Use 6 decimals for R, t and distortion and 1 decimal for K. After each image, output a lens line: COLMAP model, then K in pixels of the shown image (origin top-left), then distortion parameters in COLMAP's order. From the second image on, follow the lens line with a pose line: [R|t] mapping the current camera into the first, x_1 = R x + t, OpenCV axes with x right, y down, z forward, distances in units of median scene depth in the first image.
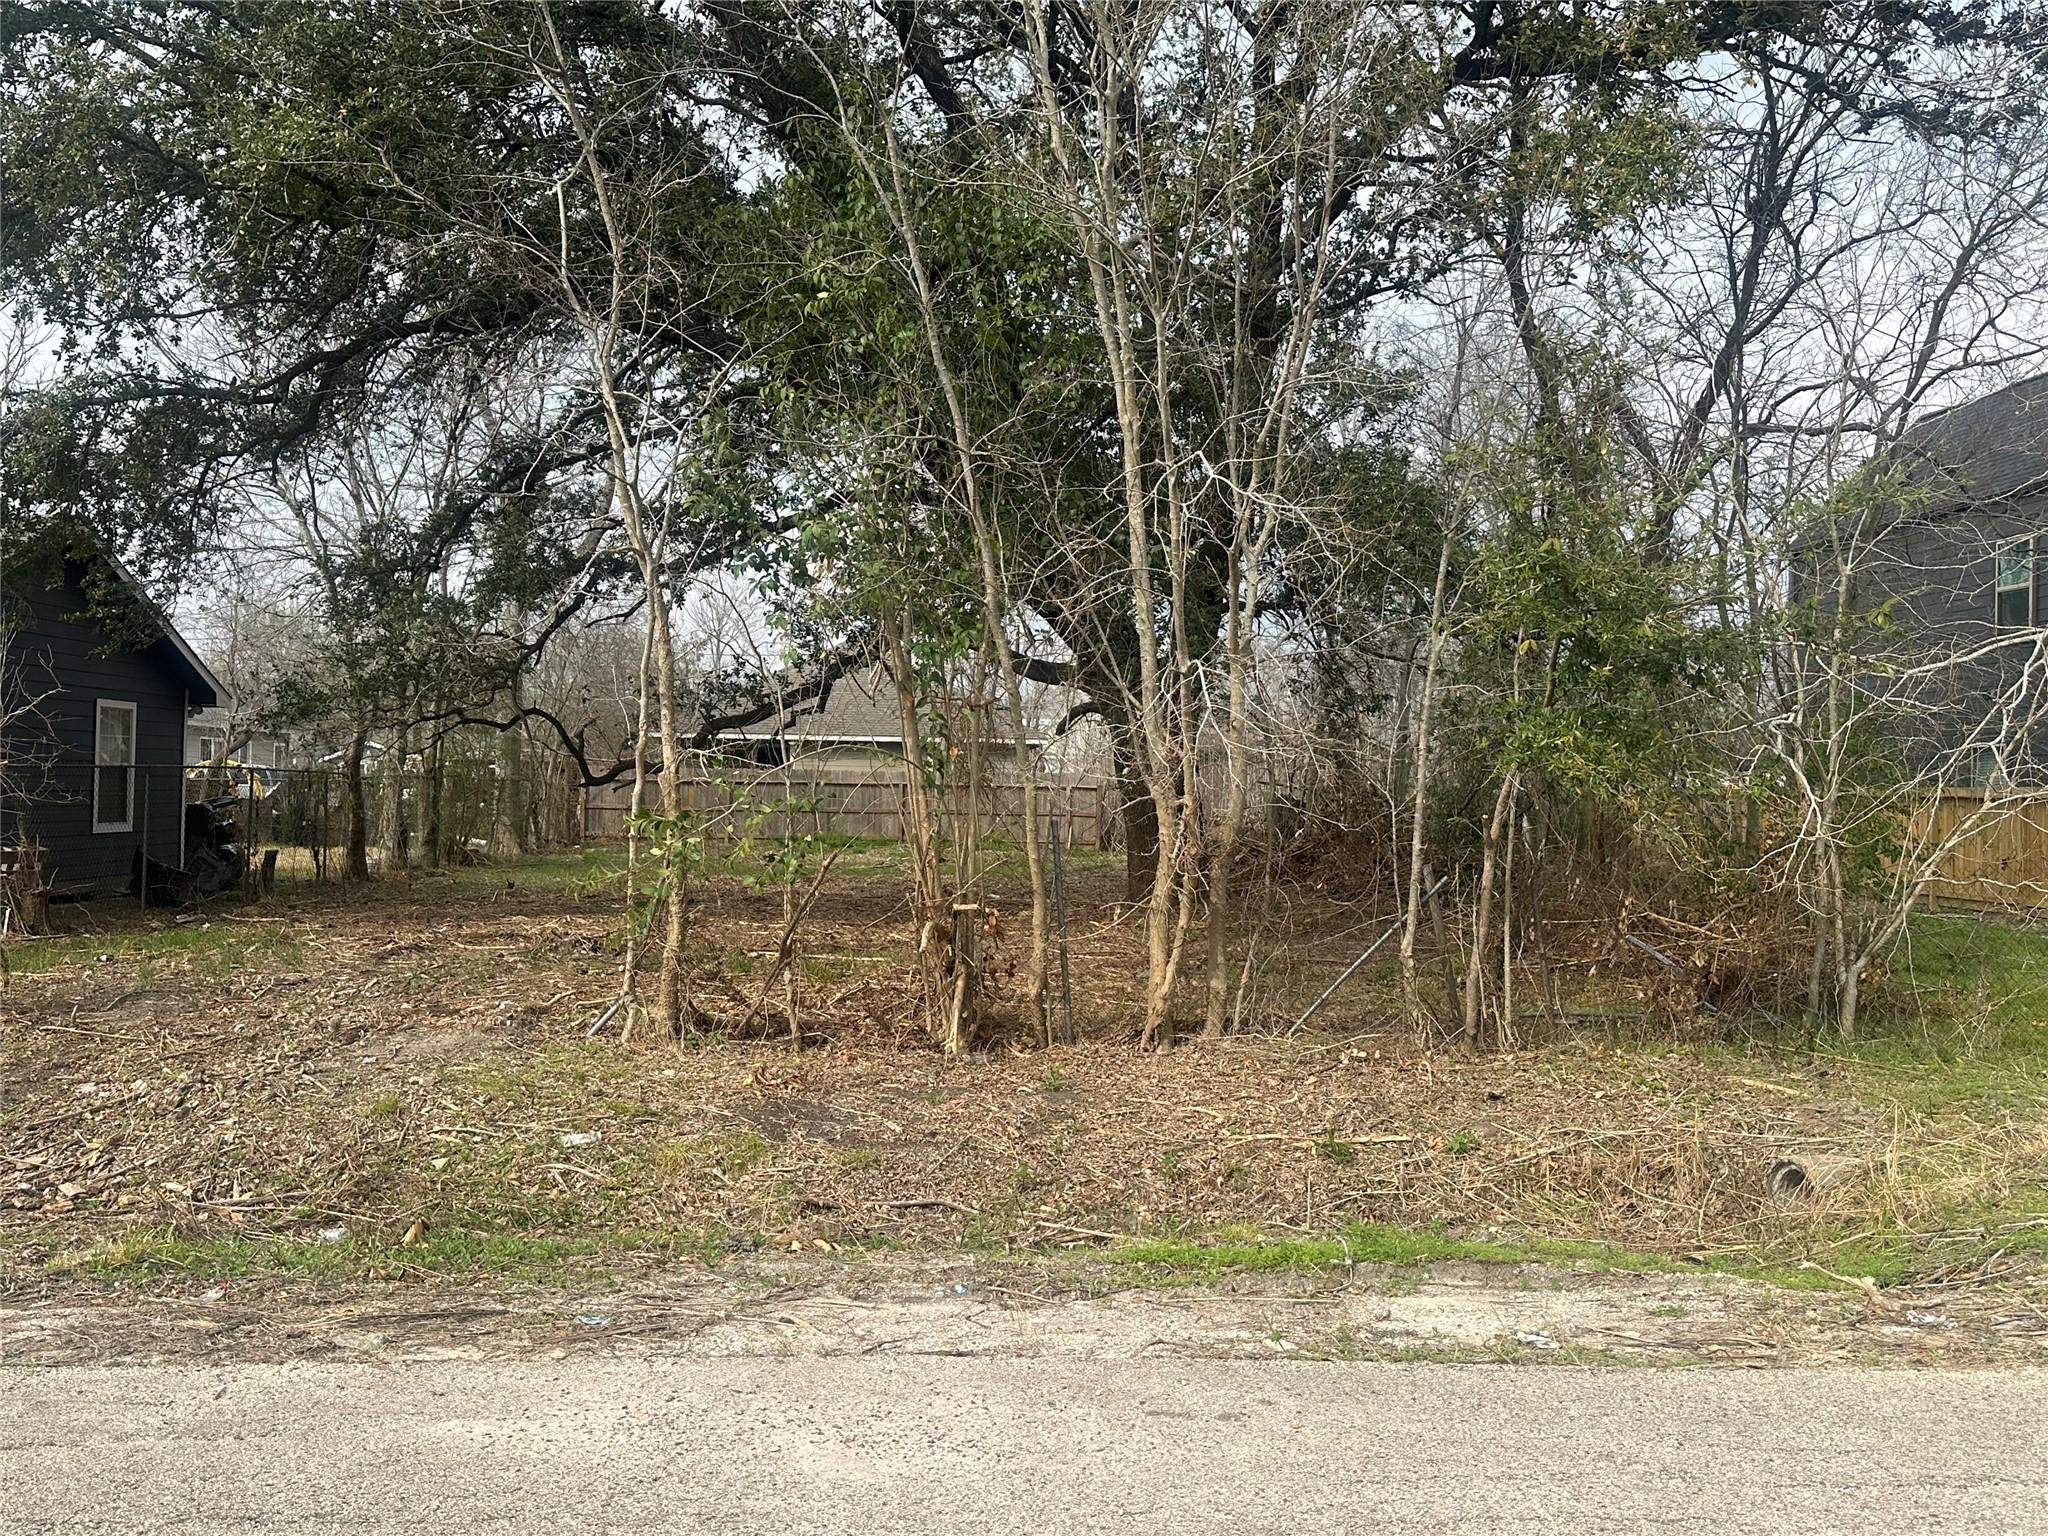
lens RADIAL K [[1737.2, 0, 1022.5], [0, 1737.2, 786.5], [0, 0, 1]] dist [0.069923, -0.132254]
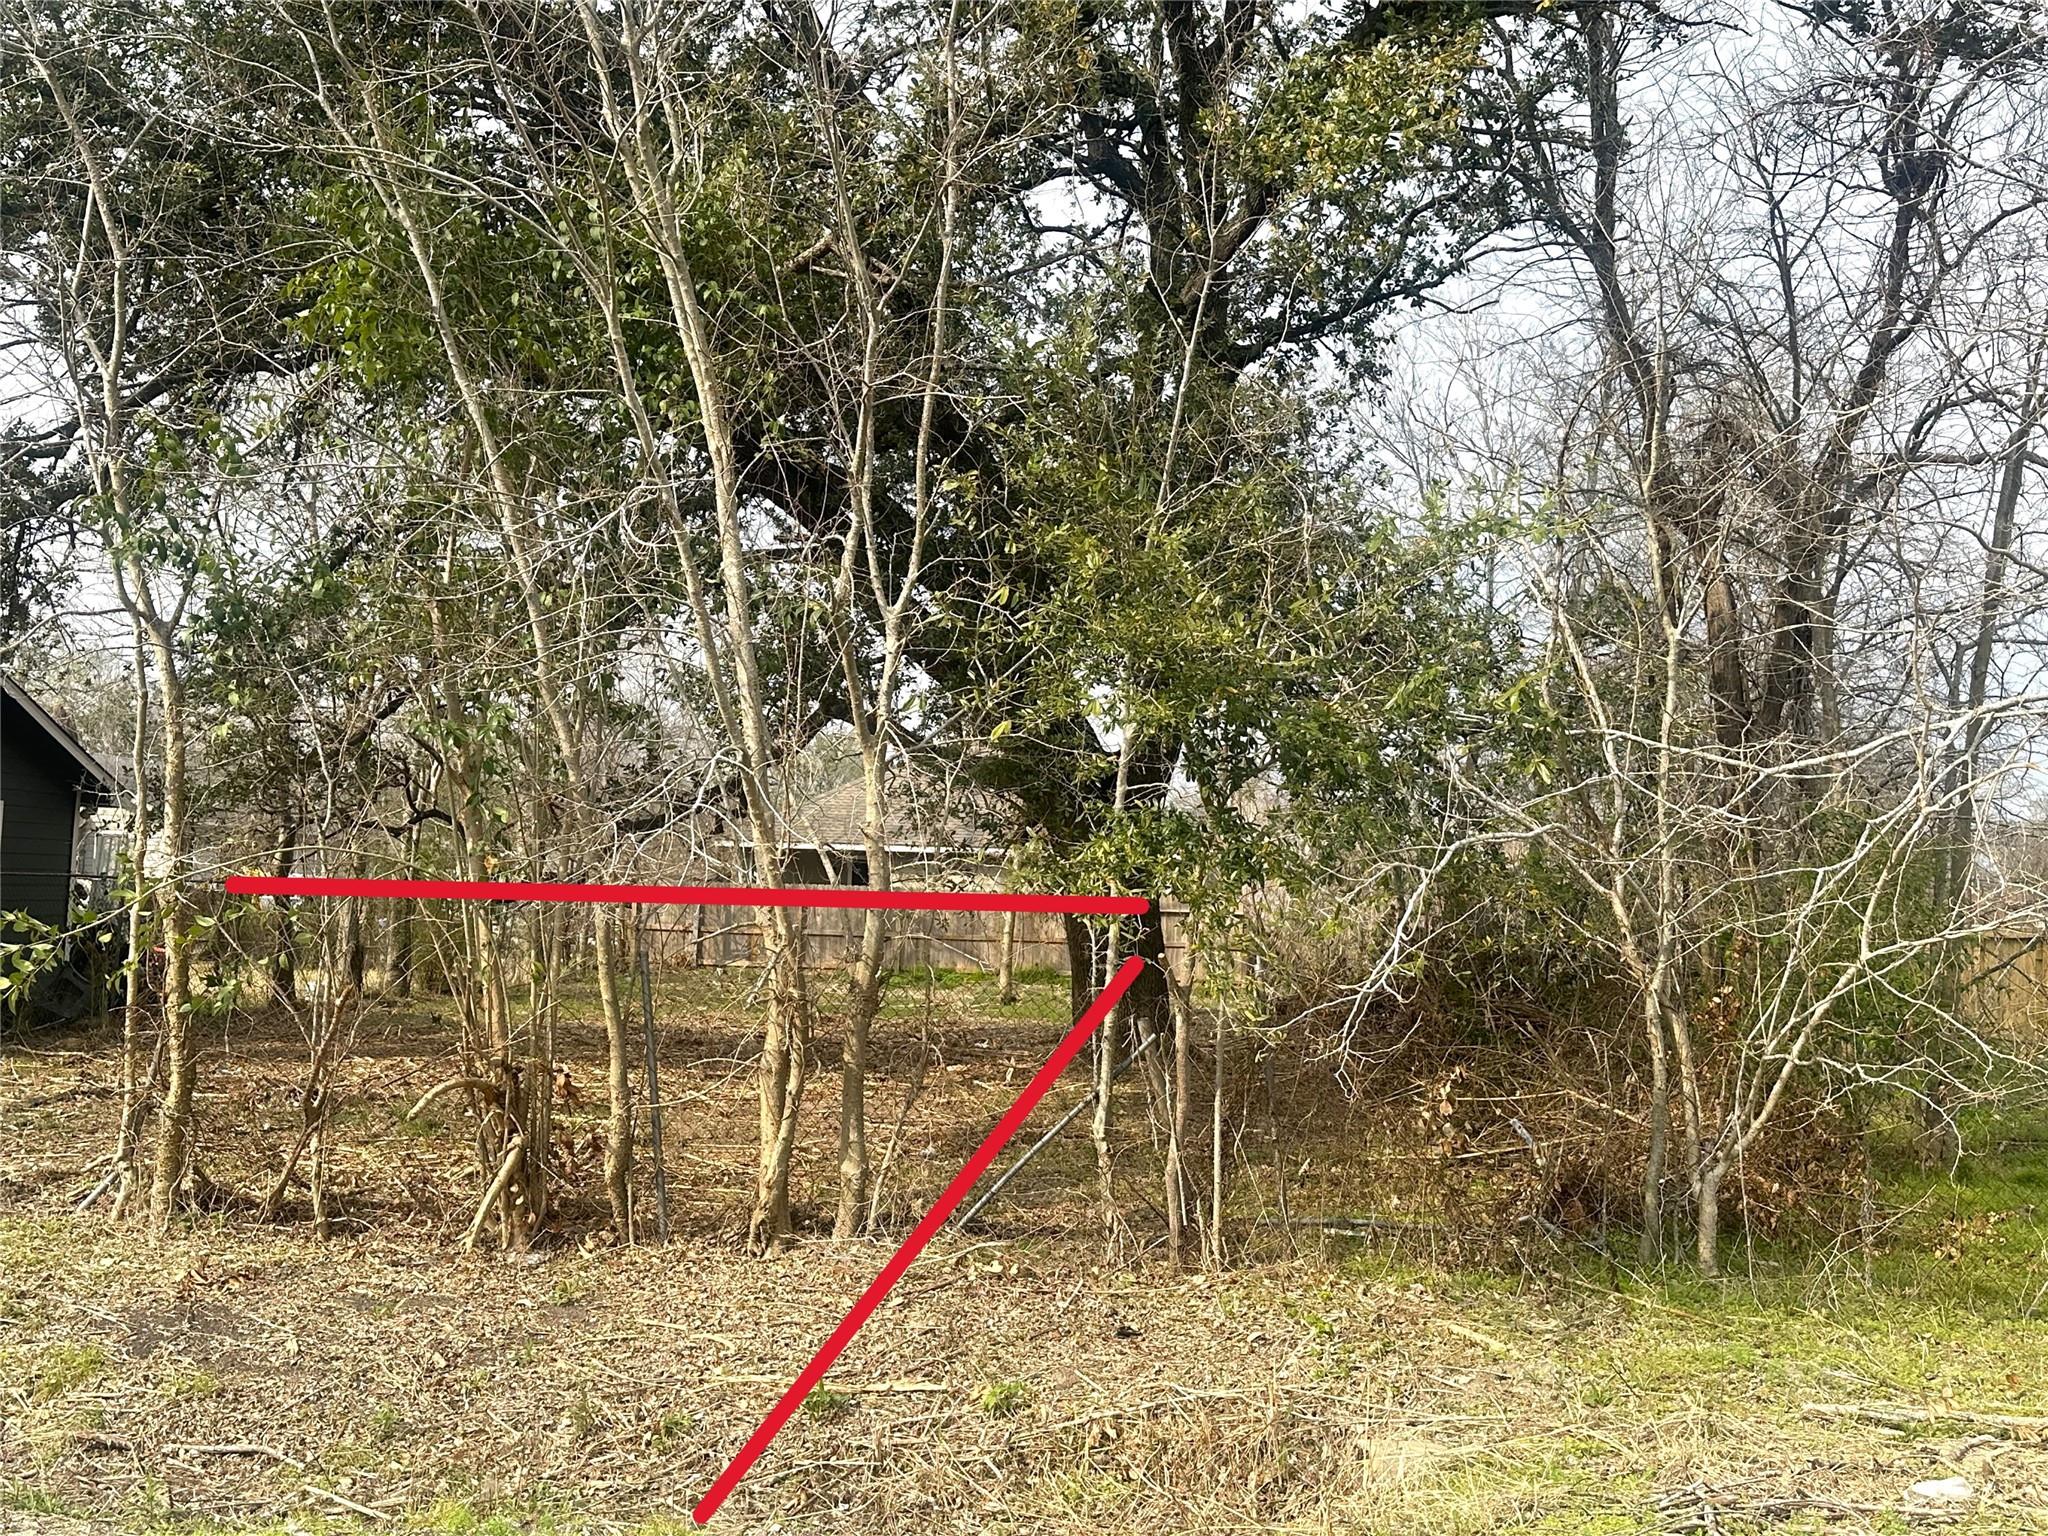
lens RADIAL K [[2072.8, 0, 1020.6], [0, 2072.8, 760.2], [0, 0, 1]] dist [0.040673, 0.000000]
pose [[0.990058, 0.004679, -0.140580, 0.184918], [-0.014784, 0.997372, -0.070923, -0.001549], [0.139879, 0.072296, 0.987526, 0.053296]]
